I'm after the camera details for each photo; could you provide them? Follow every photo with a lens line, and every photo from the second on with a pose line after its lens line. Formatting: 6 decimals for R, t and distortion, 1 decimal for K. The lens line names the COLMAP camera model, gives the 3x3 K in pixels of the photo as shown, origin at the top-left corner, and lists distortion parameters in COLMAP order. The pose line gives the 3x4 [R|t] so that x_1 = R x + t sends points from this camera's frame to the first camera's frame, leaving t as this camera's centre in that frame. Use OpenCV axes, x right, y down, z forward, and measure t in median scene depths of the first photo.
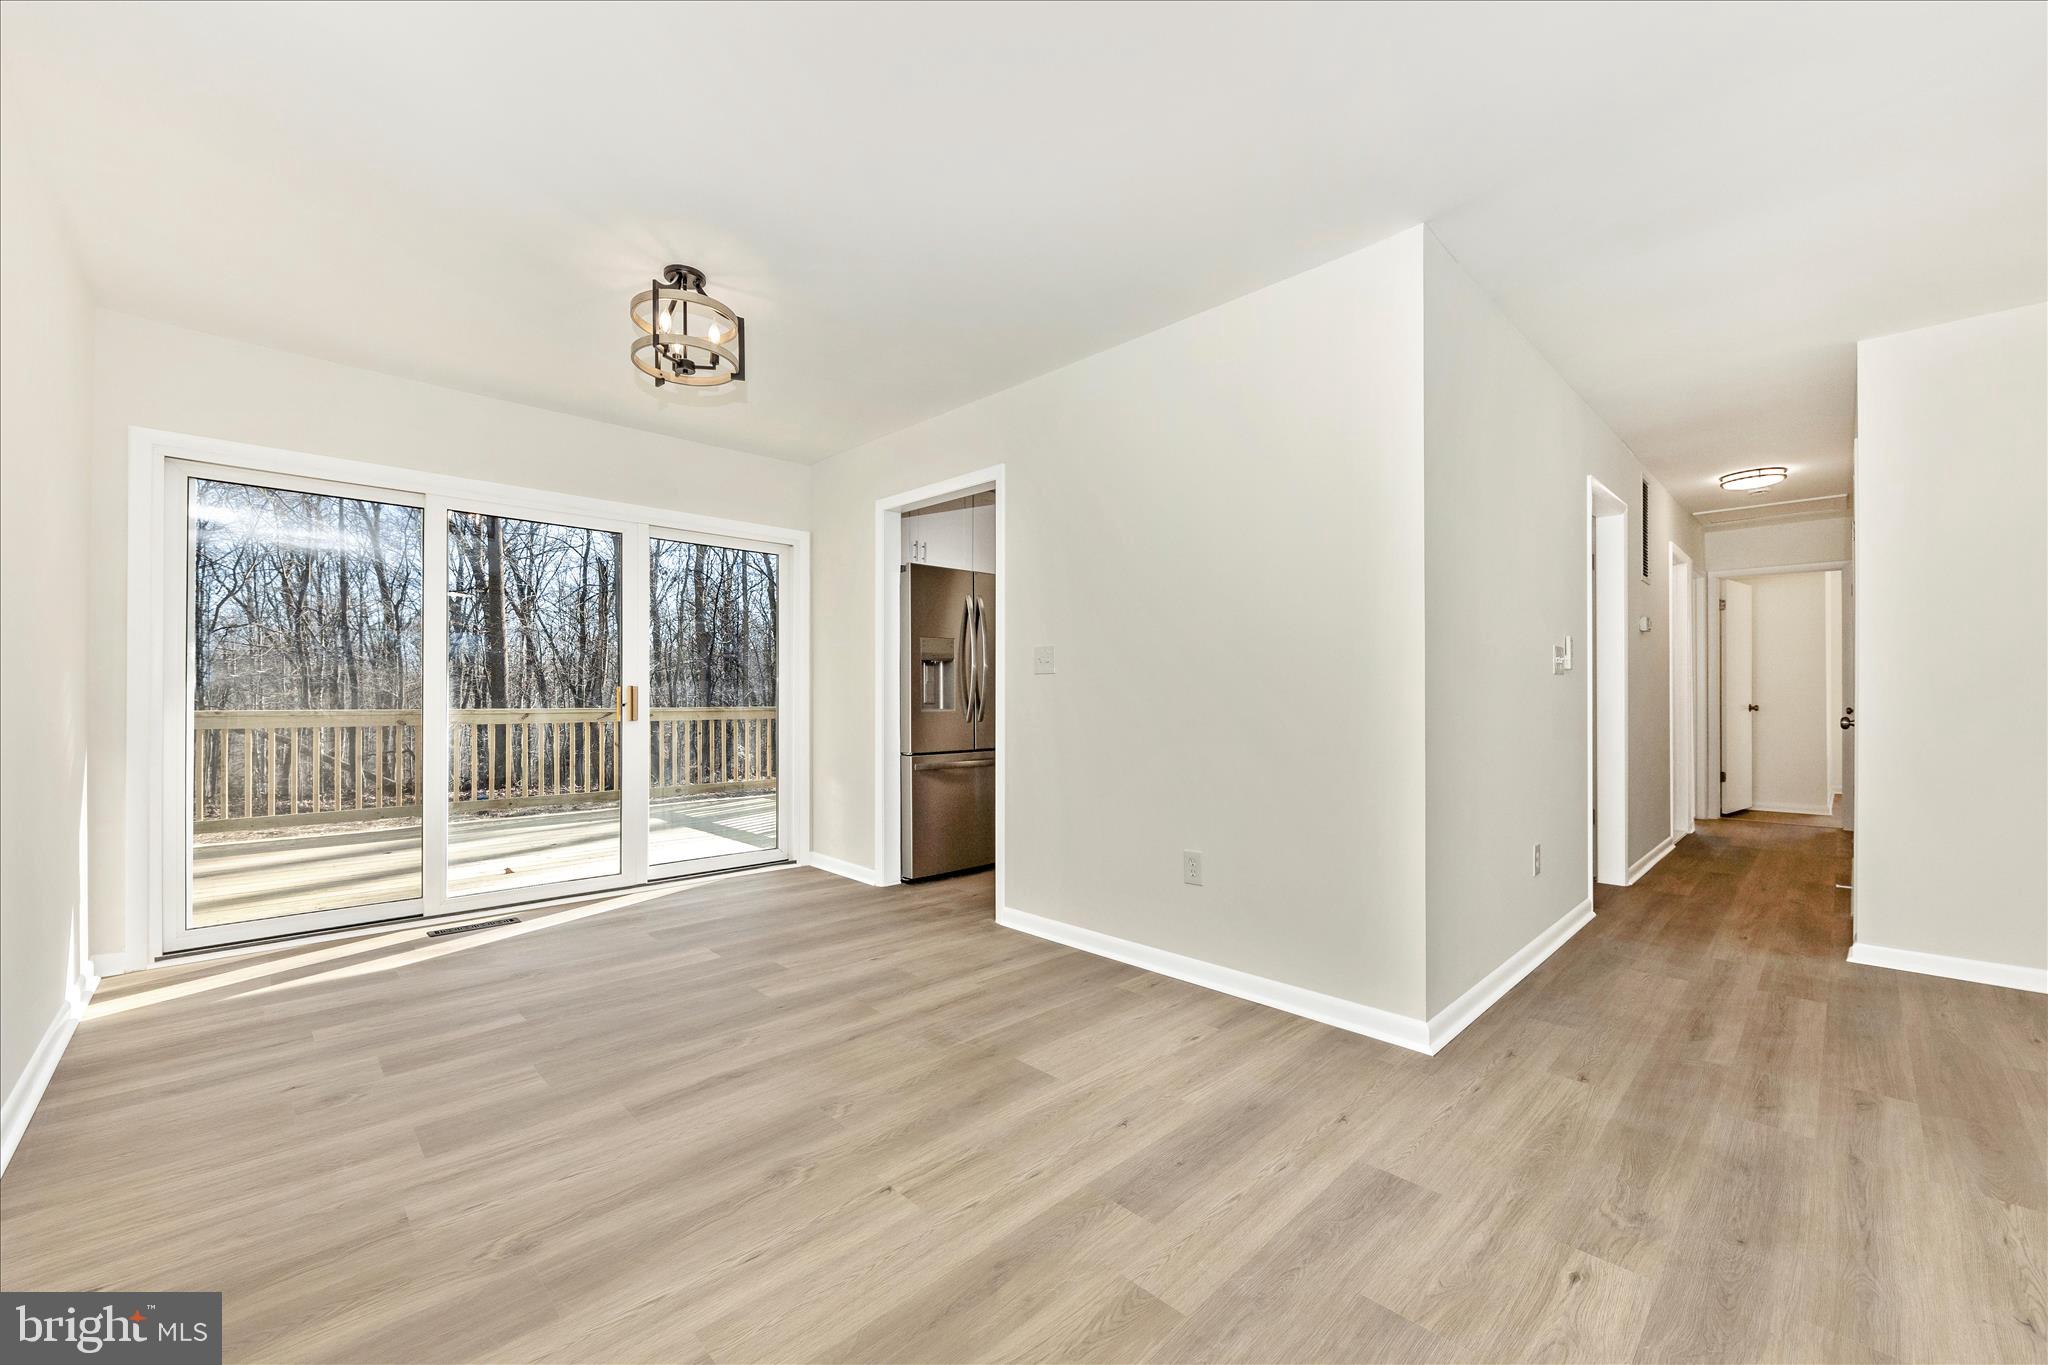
lens RADIAL K [[811.2, 0, 1021.5], [0, 811.2, 686.4], [0, 0, 1]] dist [-0.002350, 0.000858]
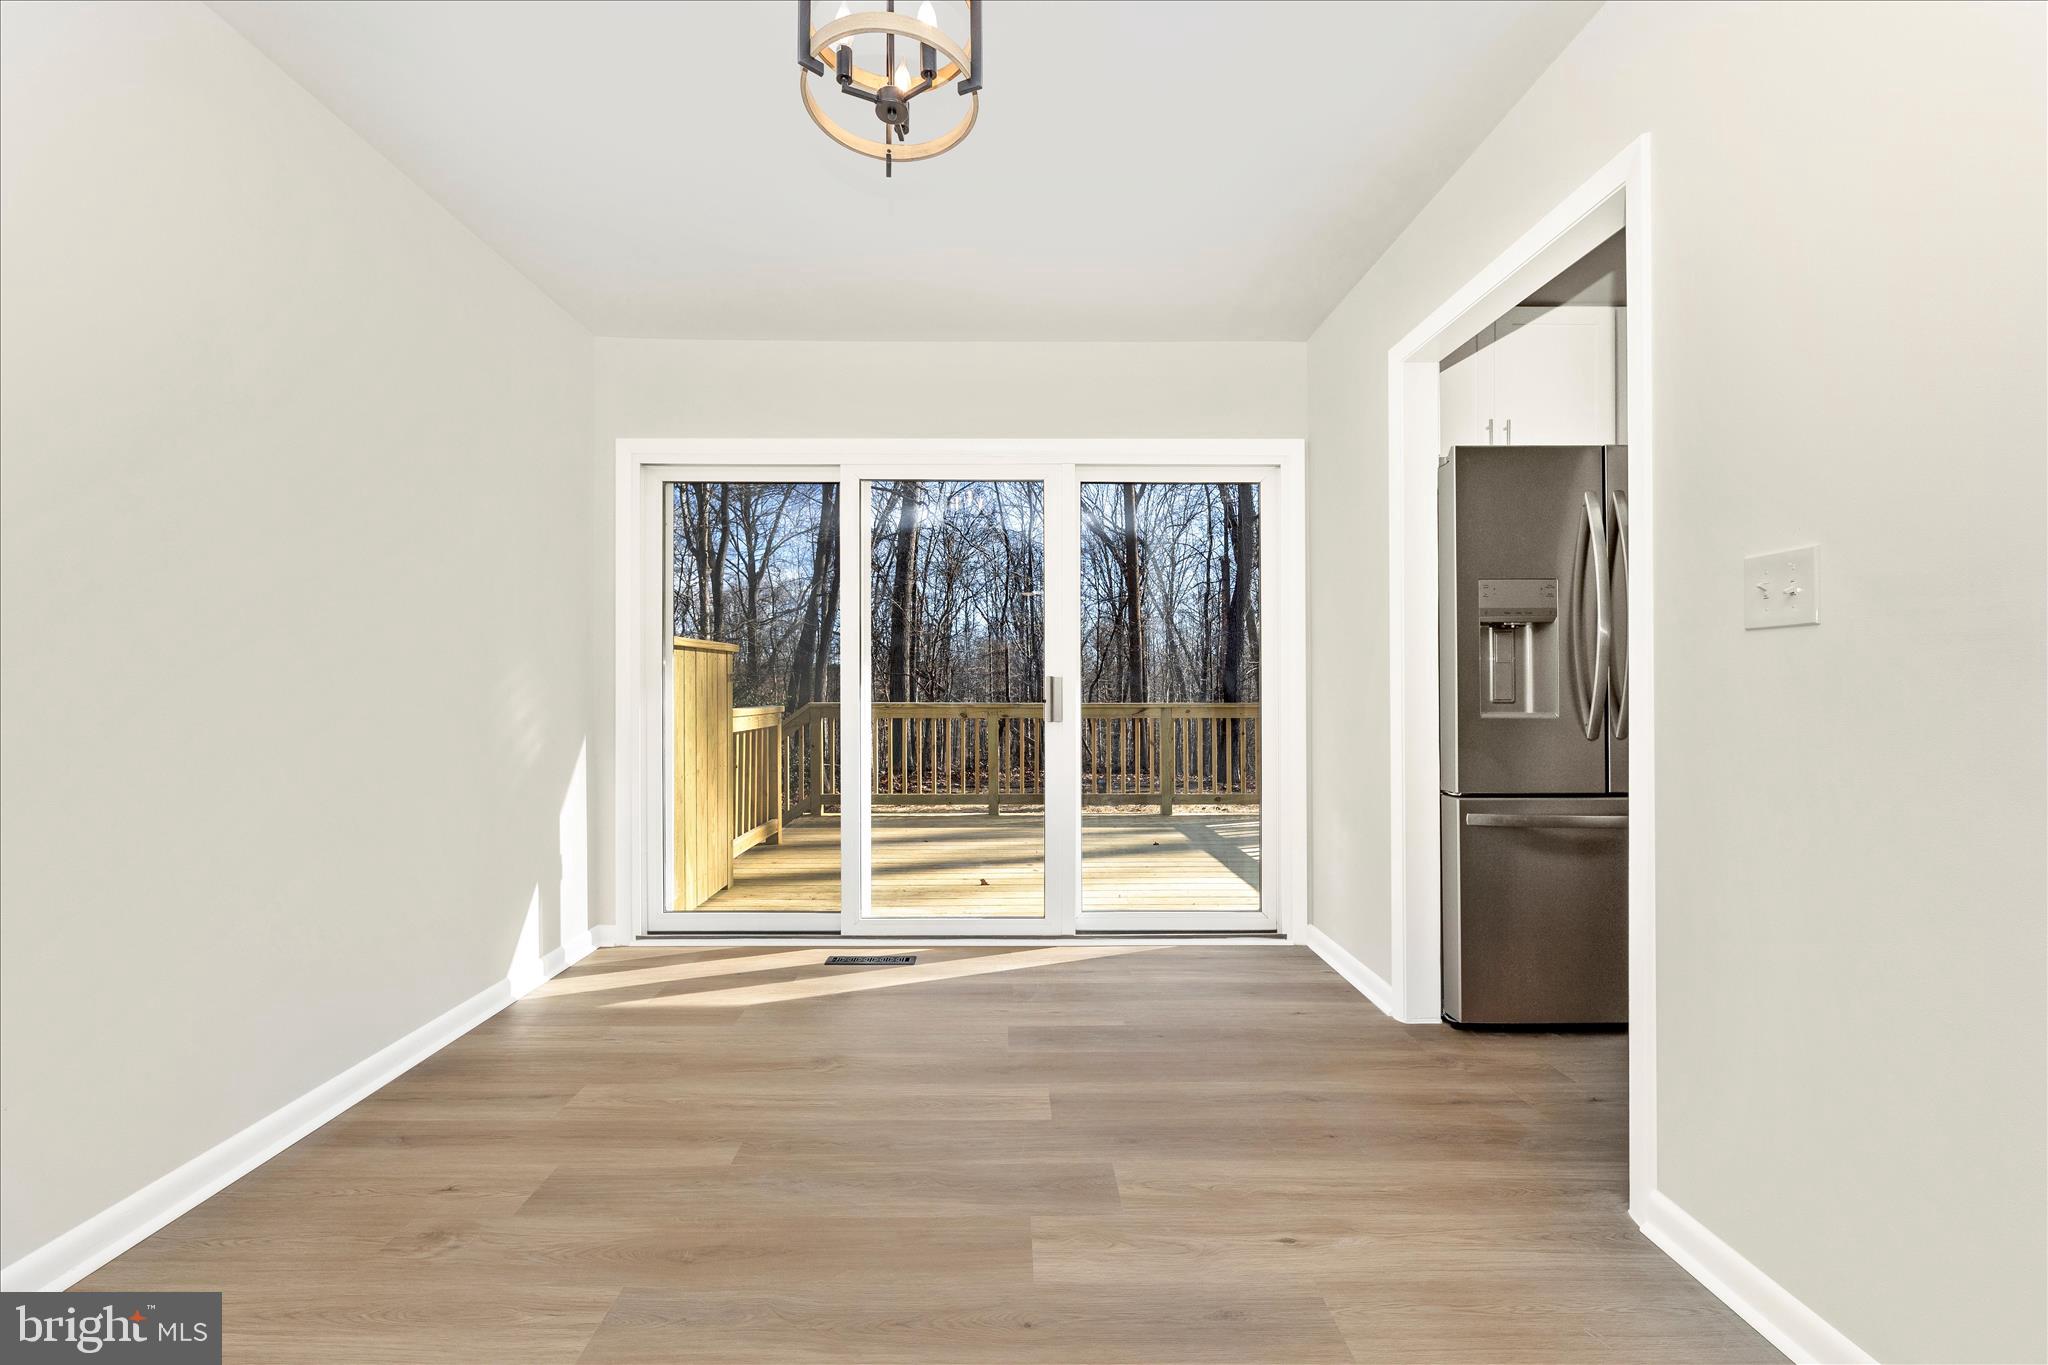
lens RADIAL K [[811.2, 0, 1027.7], [0, 811.2, 686.1], [0, 0, 1]] dist [-0.002350, 0.000858]
pose [[0.735152, -0.005217, -0.677882, 0.022686], [0.008894, 0.999959, 0.001949, 0.007373], [0.677843, -0.007462, 0.735168, 0.429572]]
